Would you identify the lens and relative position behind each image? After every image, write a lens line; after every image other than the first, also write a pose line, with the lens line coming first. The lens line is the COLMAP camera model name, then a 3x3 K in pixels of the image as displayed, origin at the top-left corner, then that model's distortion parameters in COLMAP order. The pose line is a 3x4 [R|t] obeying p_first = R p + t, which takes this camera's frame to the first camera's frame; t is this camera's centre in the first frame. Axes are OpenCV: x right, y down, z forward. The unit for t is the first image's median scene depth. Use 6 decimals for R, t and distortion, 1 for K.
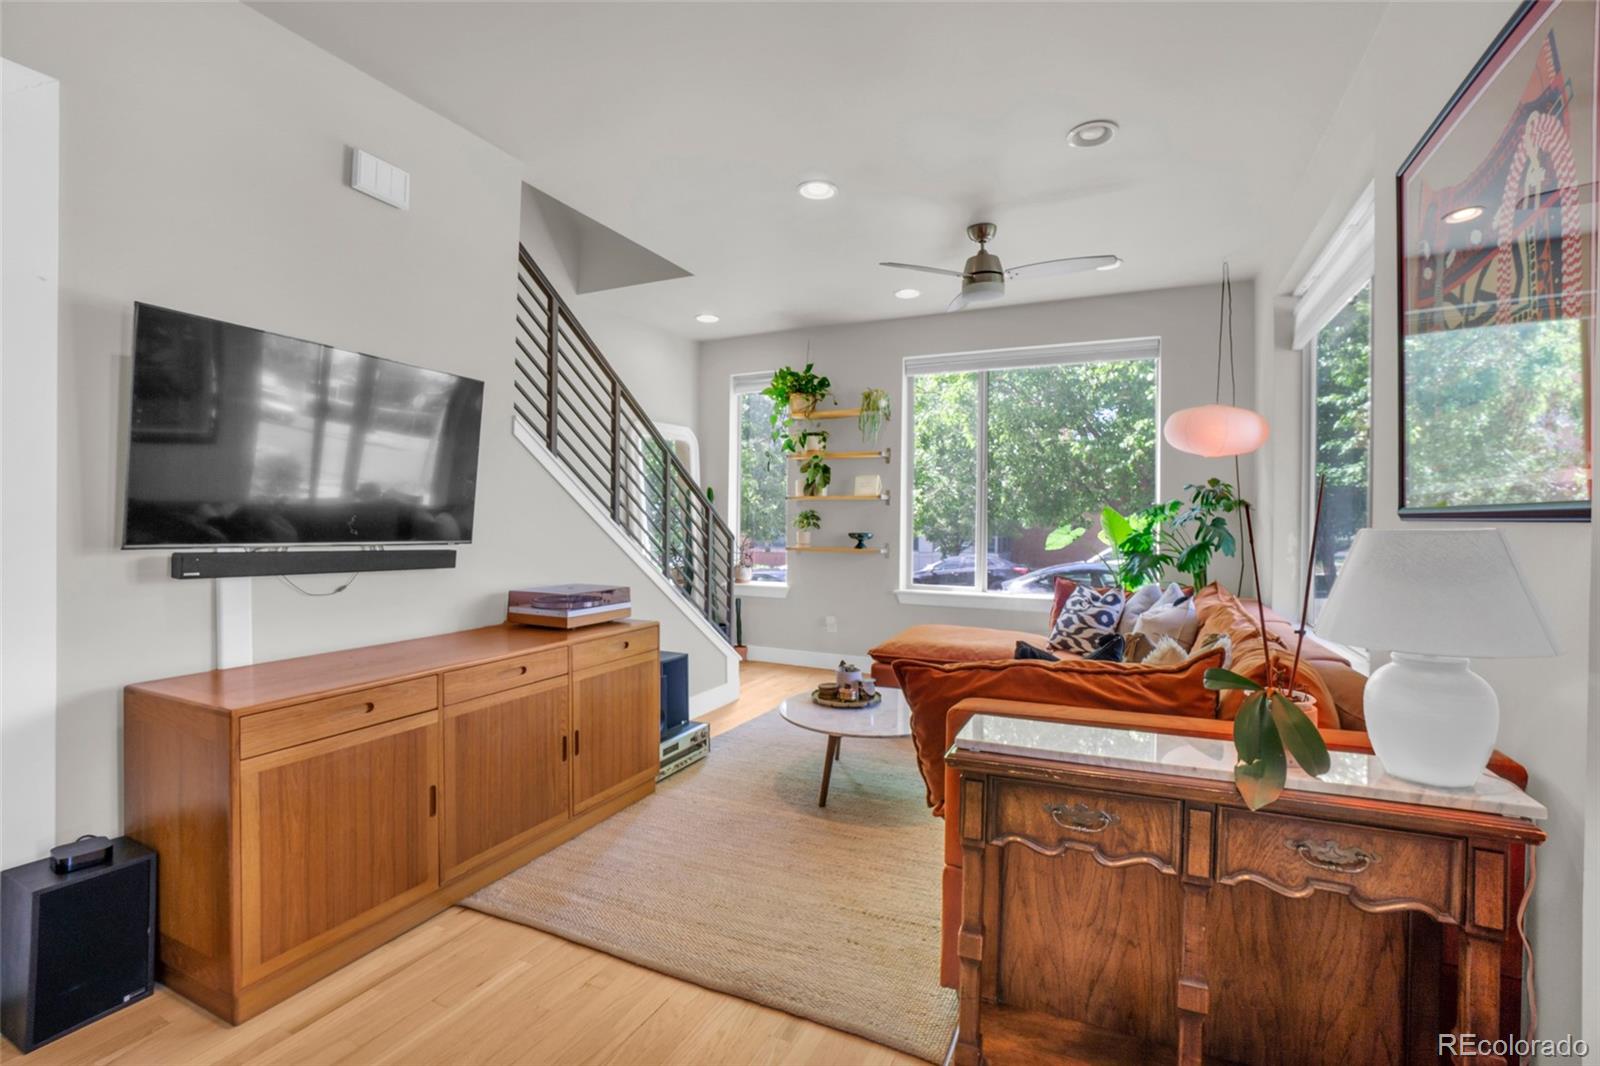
lens RADIAL K [[715.7, 0, 798.2], [0, 715.7, 525.7], [0, 0, 1]] dist [-0.028731, 0.001336]
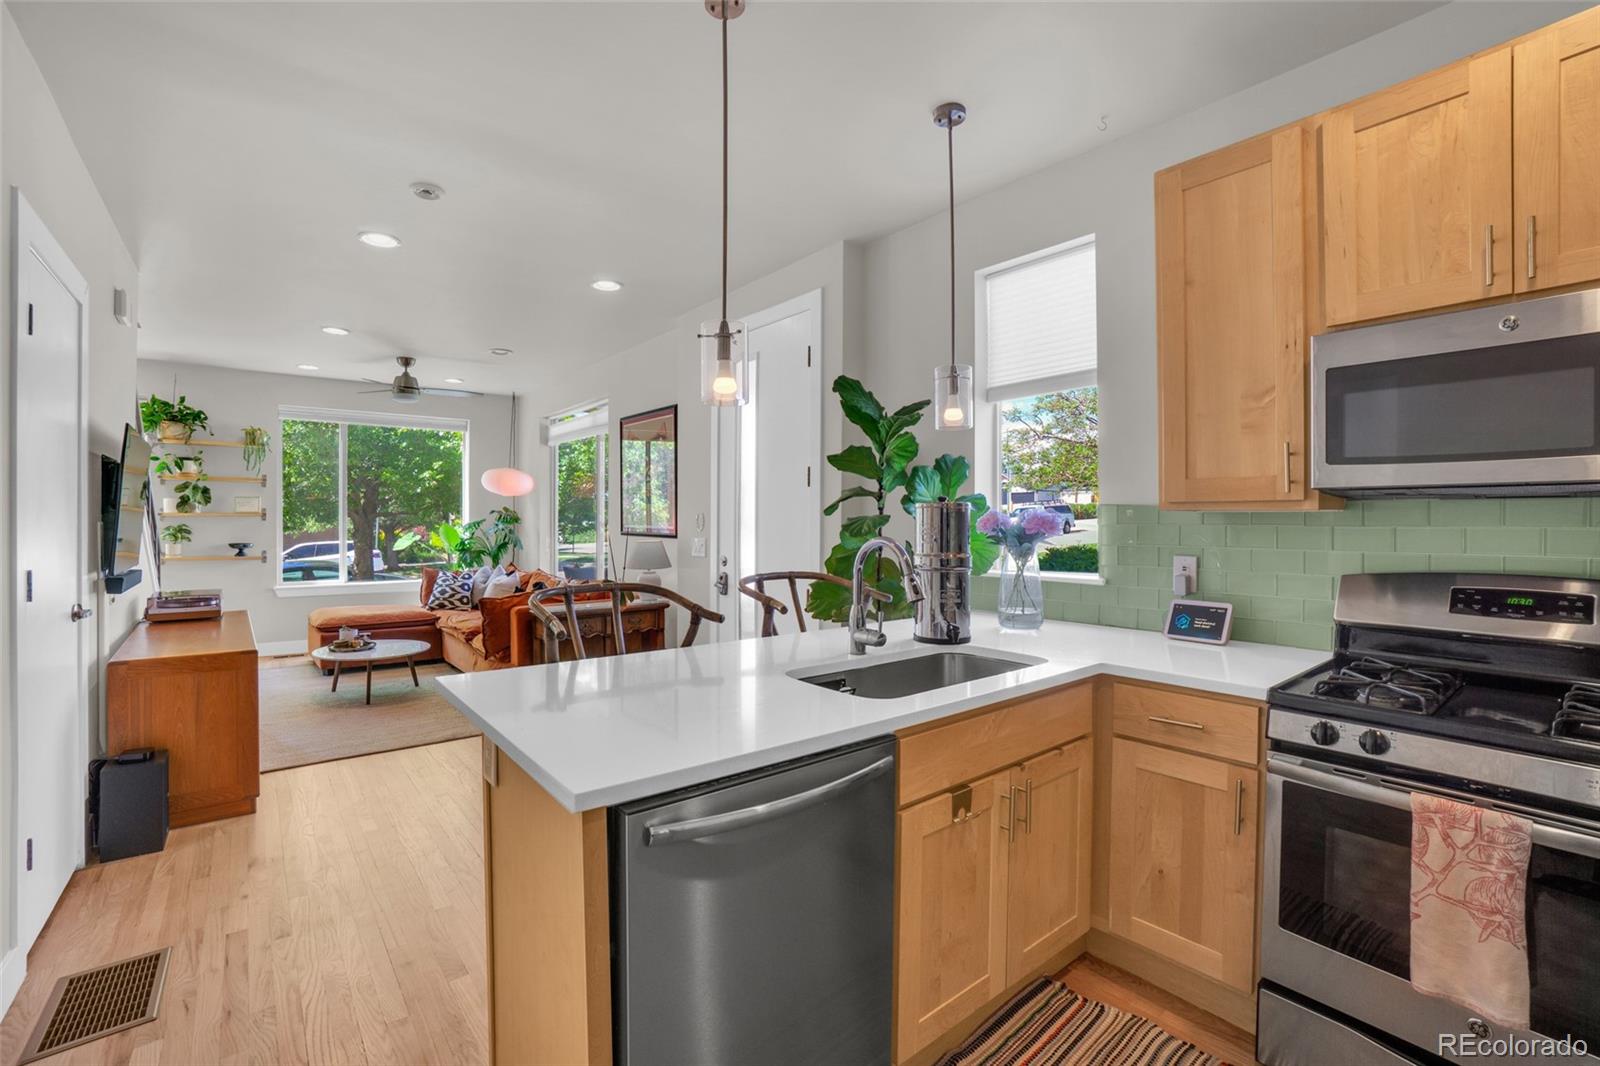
lens RADIAL K [[647.8, 0, 796.1], [0, 647.8, 526.7], [0, 0, 1]] dist [-0.000818, -0.000075]
pose [[0.431481, -0.011423, 0.902050, -0.598425], [0.002333, 0.999931, 0.011546, -0.034277], [-0.902119, -0.002878, 0.431478, -0.399019]]
